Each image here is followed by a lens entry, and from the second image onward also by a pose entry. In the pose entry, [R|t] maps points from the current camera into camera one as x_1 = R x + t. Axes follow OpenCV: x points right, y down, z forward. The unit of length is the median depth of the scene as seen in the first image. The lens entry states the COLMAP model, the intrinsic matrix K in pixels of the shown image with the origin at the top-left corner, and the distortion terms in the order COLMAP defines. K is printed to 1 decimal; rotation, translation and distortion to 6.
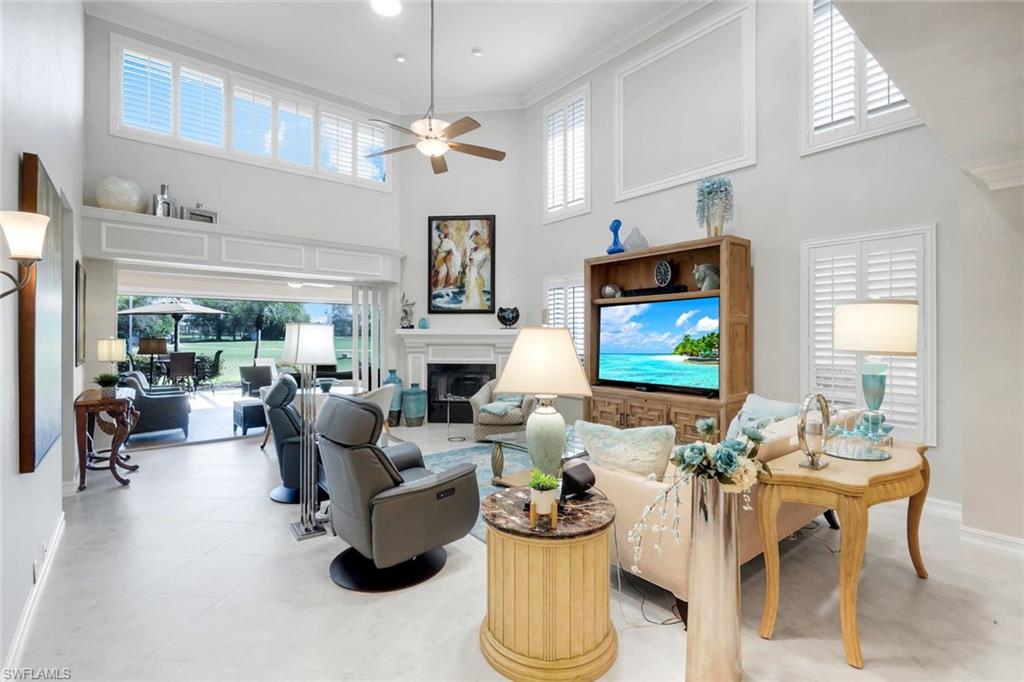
lens RADIAL K [[468.9, 0, 512.0], [0, 468.9, 341.0], [0, 0, 1]] dist [-0.000851, -0.000098]
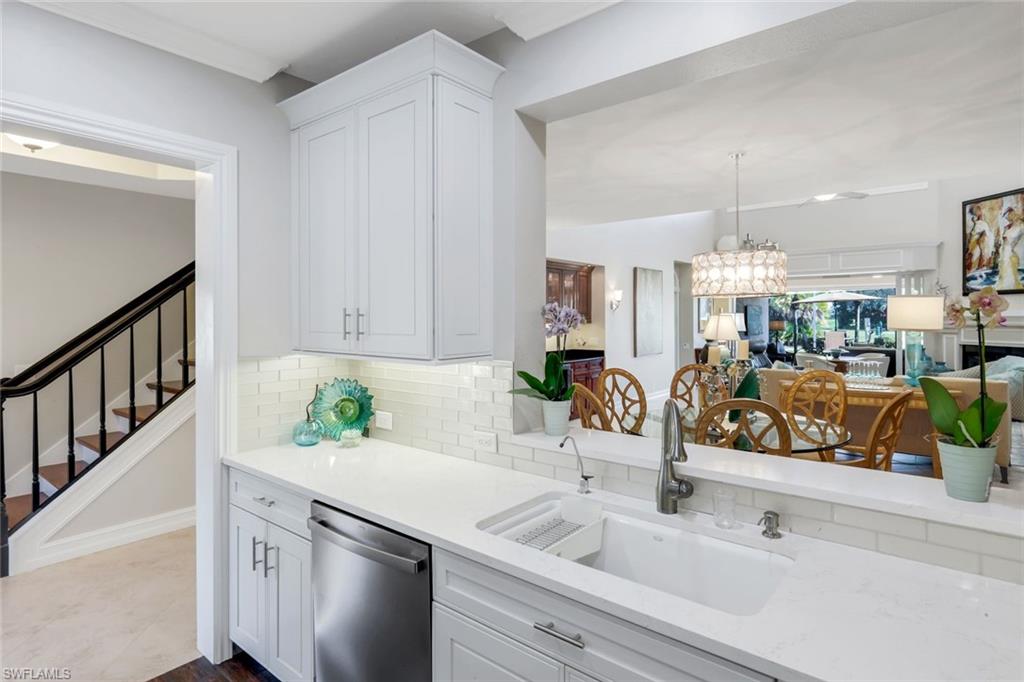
lens RADIAL K [[547.7, 0, 503.8], [0, 547.7, 317.0], [0, 0, 1]] dist [-0.001183, -0.001170]
pose [[0.189276, -0.006222, -0.981904, 0.815298], [-0.007825, 0.999939, -0.007845, 0.004794], [0.981893, 0.009169, 0.189216, -0.216704]]
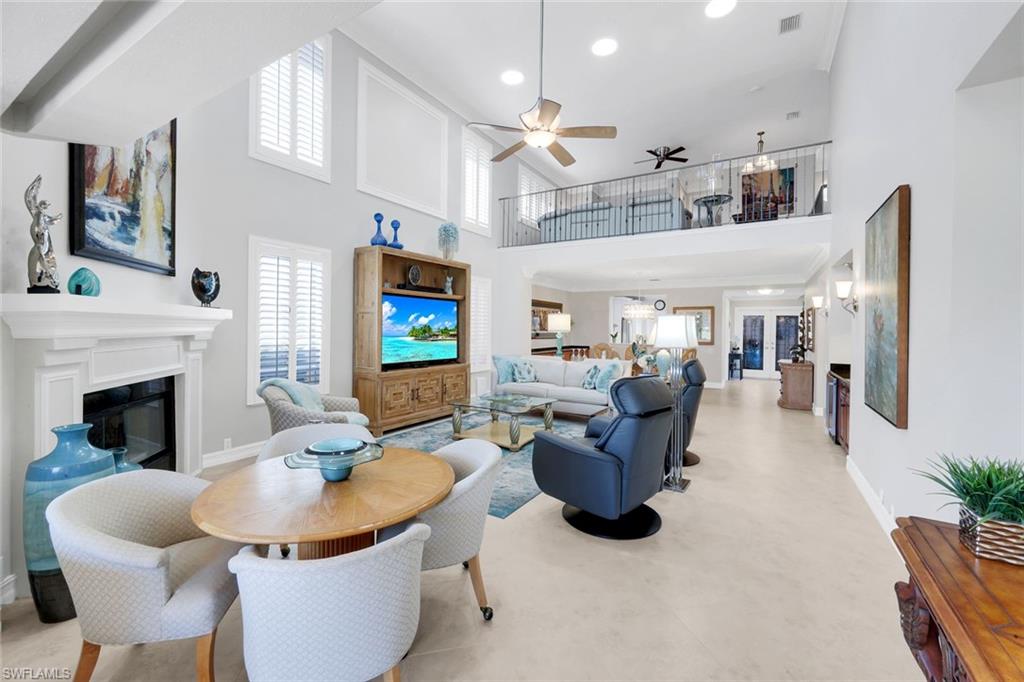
lens RADIAL K [[419.6, 0, 515.2], [0, 419.6, 331.0], [0, 0, 1]] dist [0.001195, 0.000154]
pose [[-0.338586, -0.014032, 0.940831, -0.599232], [-0.001947, 0.999897, 0.014212, -0.005650], [-0.940933, 0.002980, -0.338579, 0.799576]]
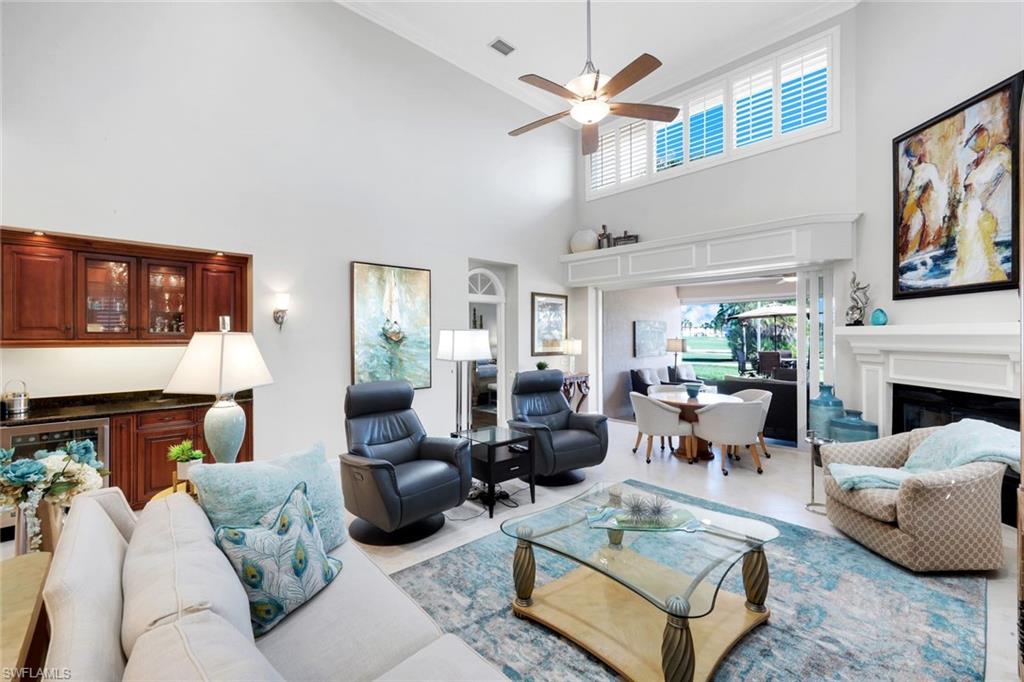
lens RADIAL K [[427.1, 0, 513.1], [0, 427.1, 334.1], [0, 0, 1]] dist [0.000837, -0.000040]
pose [[0.070572, -0.005875, -0.997489, 0.337368], [-0.008724, 0.999941, -0.006507, -0.006924], [0.997469, 0.009161, 0.070517, 0.478214]]
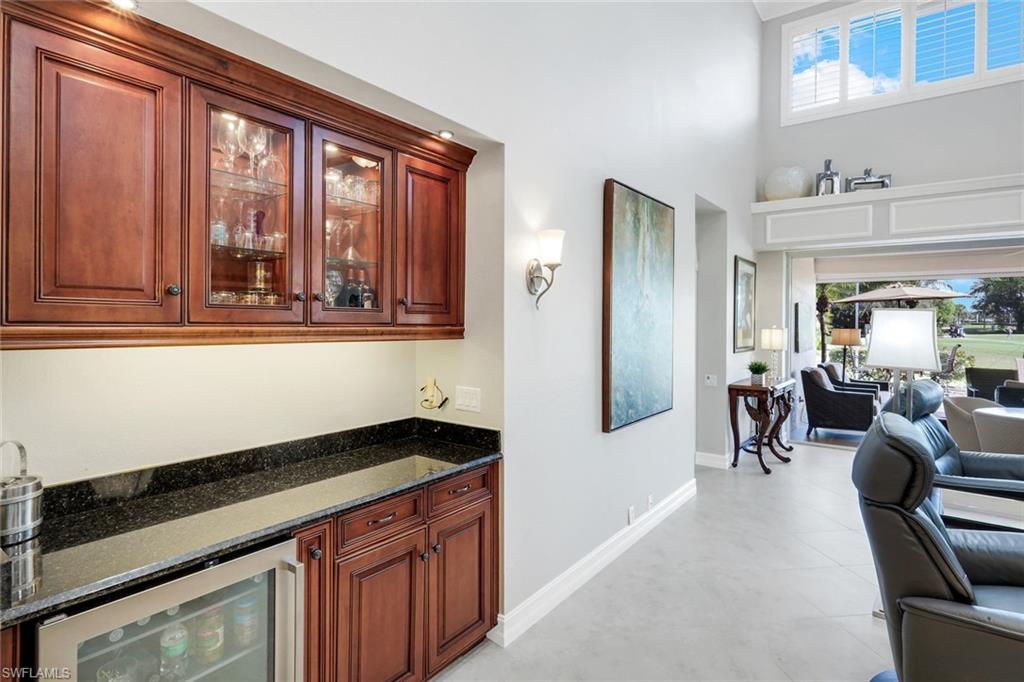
lens RADIAL K [[523.3, 0, 512.2], [0, 523.3, 326.3], [0, 0, 1]] dist [0.000837, 0.000238]
pose [[0.234392, 0.008825, -0.972102, 0.079320], [-0.017630, 0.999833, 0.004825, -0.001970], [0.971982, 0.016007, 0.234509, 0.121915]]
